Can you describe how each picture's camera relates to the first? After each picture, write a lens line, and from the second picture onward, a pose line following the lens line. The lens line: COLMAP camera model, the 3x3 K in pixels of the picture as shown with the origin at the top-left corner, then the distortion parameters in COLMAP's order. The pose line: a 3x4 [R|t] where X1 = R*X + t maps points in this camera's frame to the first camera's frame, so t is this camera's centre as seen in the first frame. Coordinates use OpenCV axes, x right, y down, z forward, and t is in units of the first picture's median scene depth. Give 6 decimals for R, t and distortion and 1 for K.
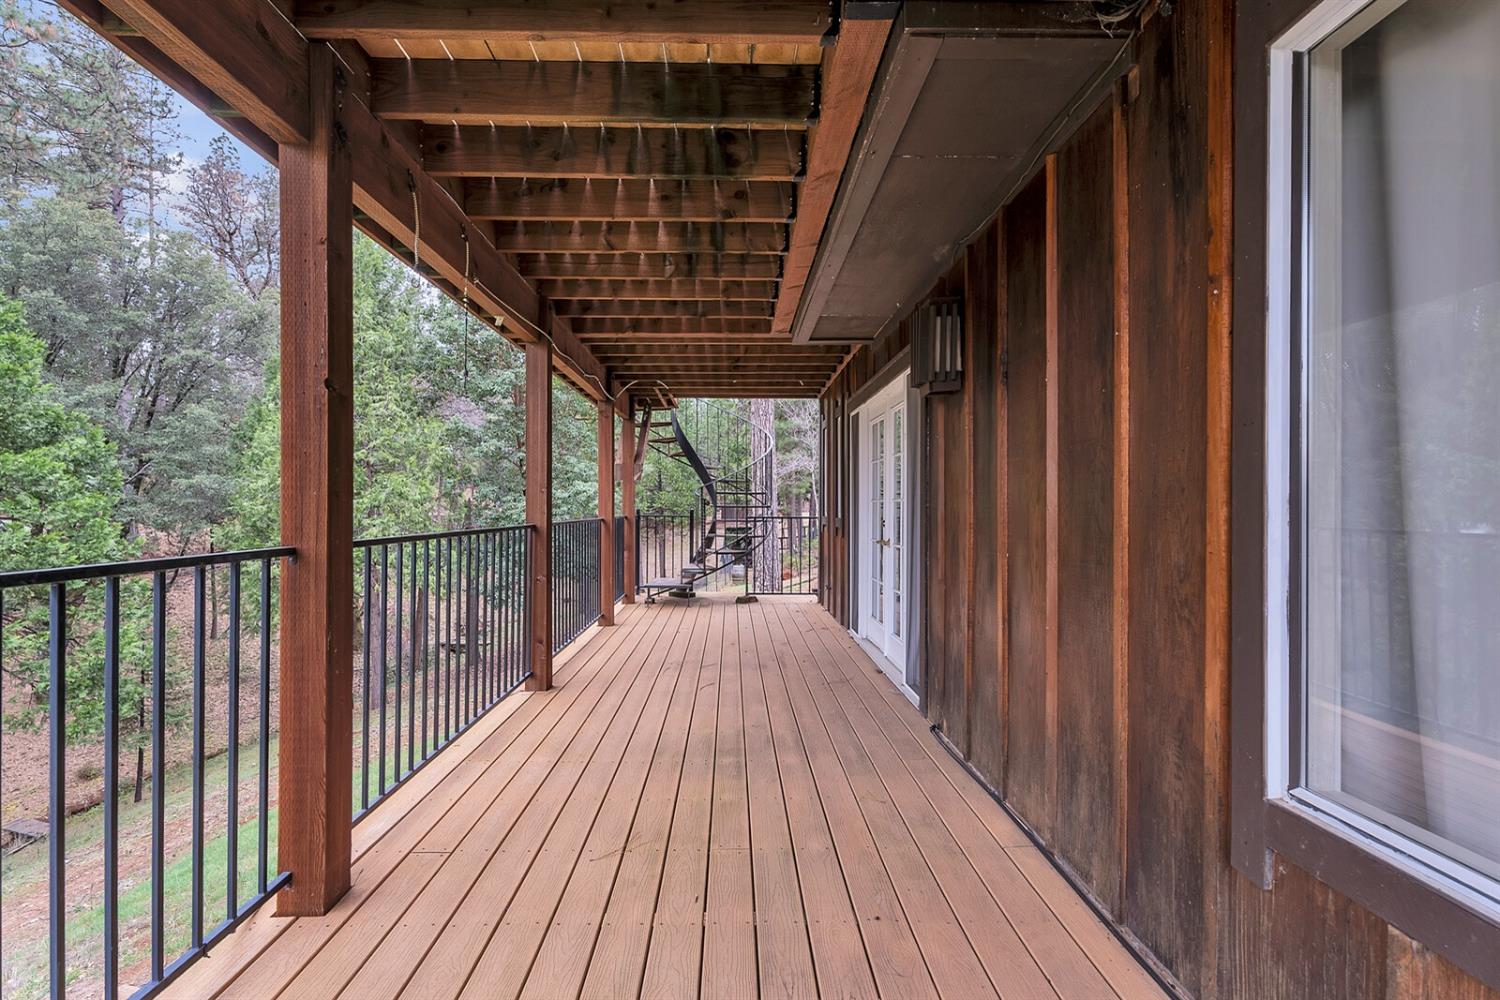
lens RADIAL K [[676.7, 0, 750.0], [0, 676.7, 500.0], [0, 0, 1]] dist [-0.000647, -0.000246]
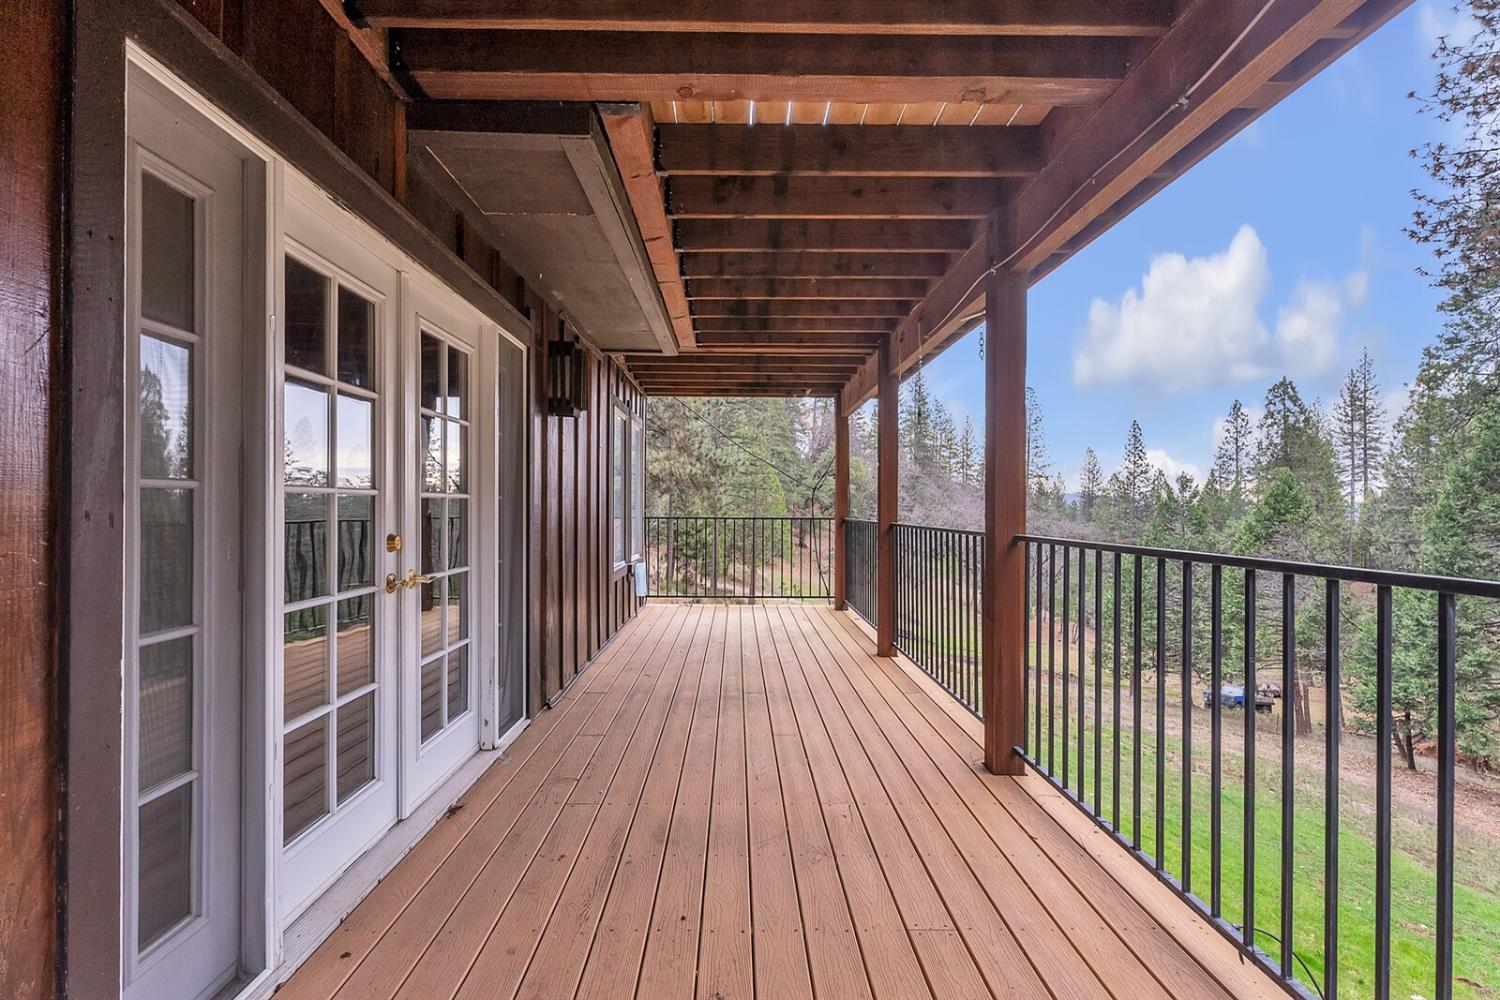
lens RADIAL K [[676.1, 0, 736.3], [0, 676.1, 519.0], [0, 0, 1]] dist [0.001556, 0.000102]
pose [[-0.999653, -0.005658, 0.025715, -0.061786], [-0.005590, 0.999981, 0.002725, 0.023436], [-0.025730, 0.002580, -0.999666, 2.033138]]
